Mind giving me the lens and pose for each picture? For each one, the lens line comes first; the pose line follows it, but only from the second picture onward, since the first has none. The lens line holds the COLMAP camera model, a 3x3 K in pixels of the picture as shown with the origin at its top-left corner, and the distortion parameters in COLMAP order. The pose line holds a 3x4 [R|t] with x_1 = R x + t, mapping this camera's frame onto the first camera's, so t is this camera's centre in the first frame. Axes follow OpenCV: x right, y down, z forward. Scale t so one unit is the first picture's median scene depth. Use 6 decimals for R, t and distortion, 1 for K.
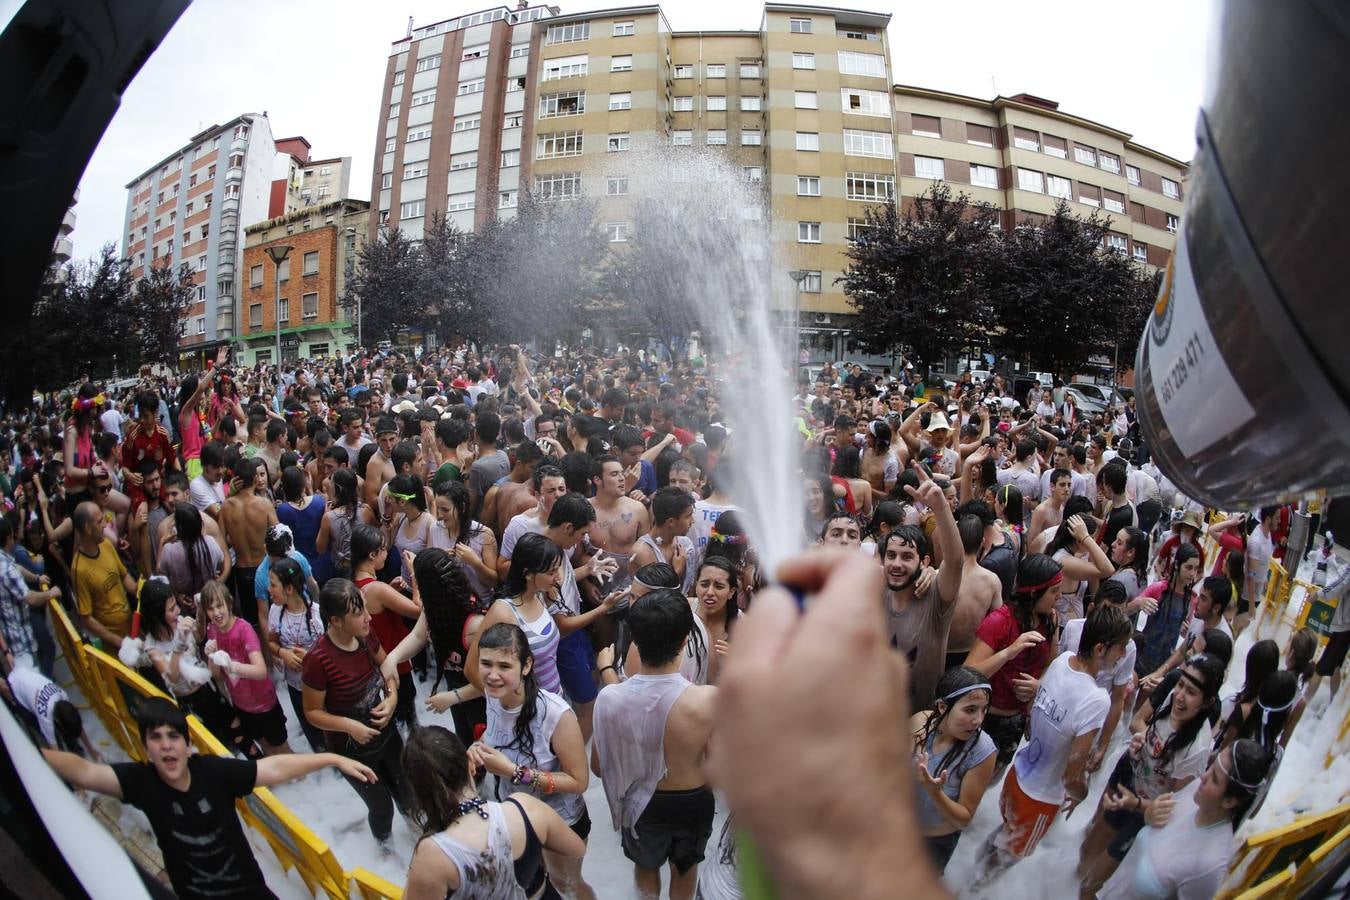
lens RADIAL K [[669.1, 0, 688.0], [0, 669.1, 446.9], [0, 0, 1]] dist [-0.060831, 0.030539]
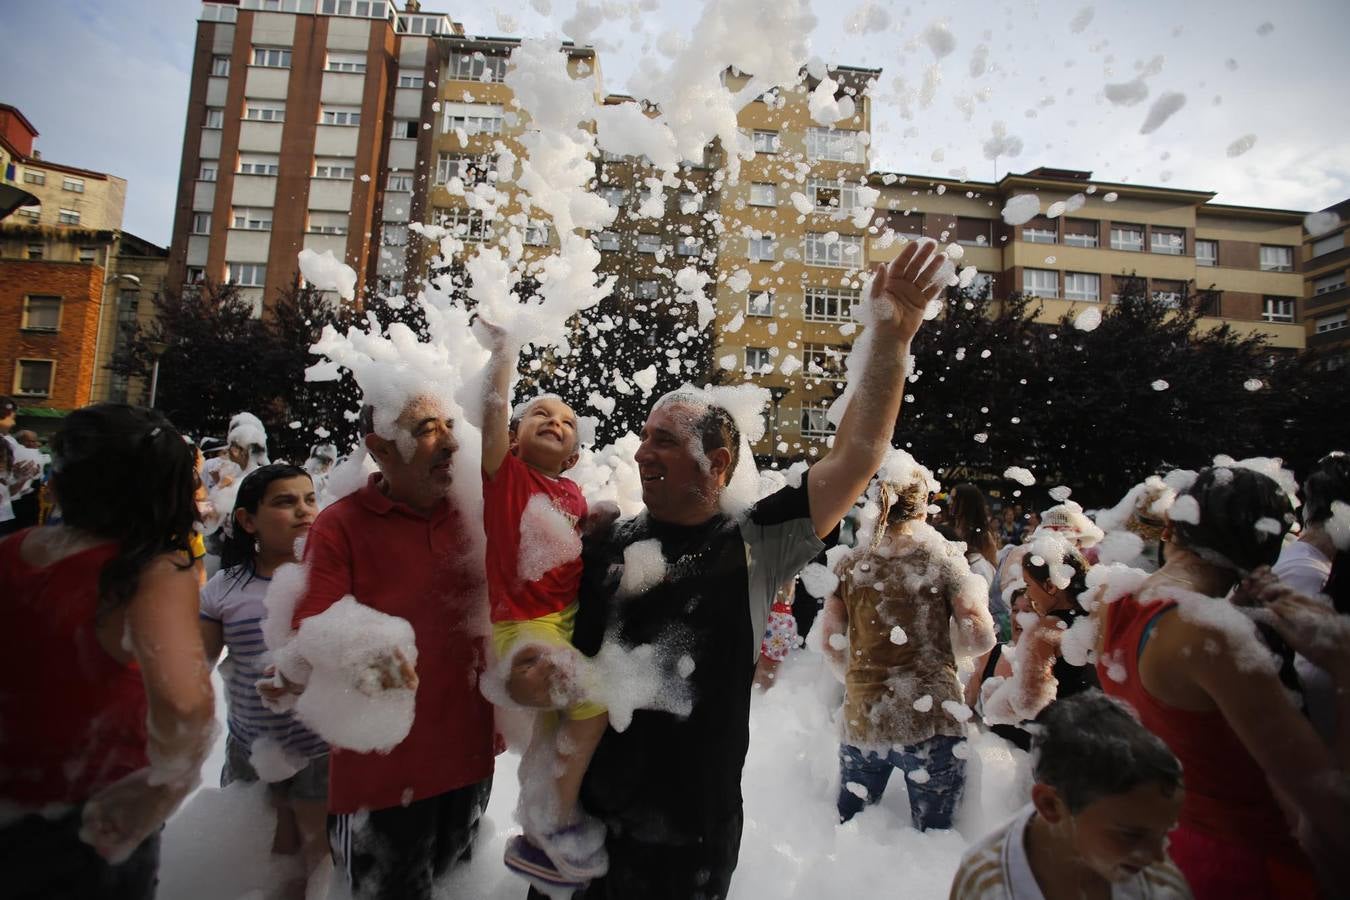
lens RADIAL K [[669.1, 0, 688.0], [0, 669.1, 446.9], [0, 0, 1]] dist [-0.060831, 0.030539]
pose [[0.992138, 0.041958, 0.117910, -0.005356], [-0.011000, 0.967717, -0.251801, 0.004846], [-0.124668, 0.248524, 0.960569, 0.316064]]
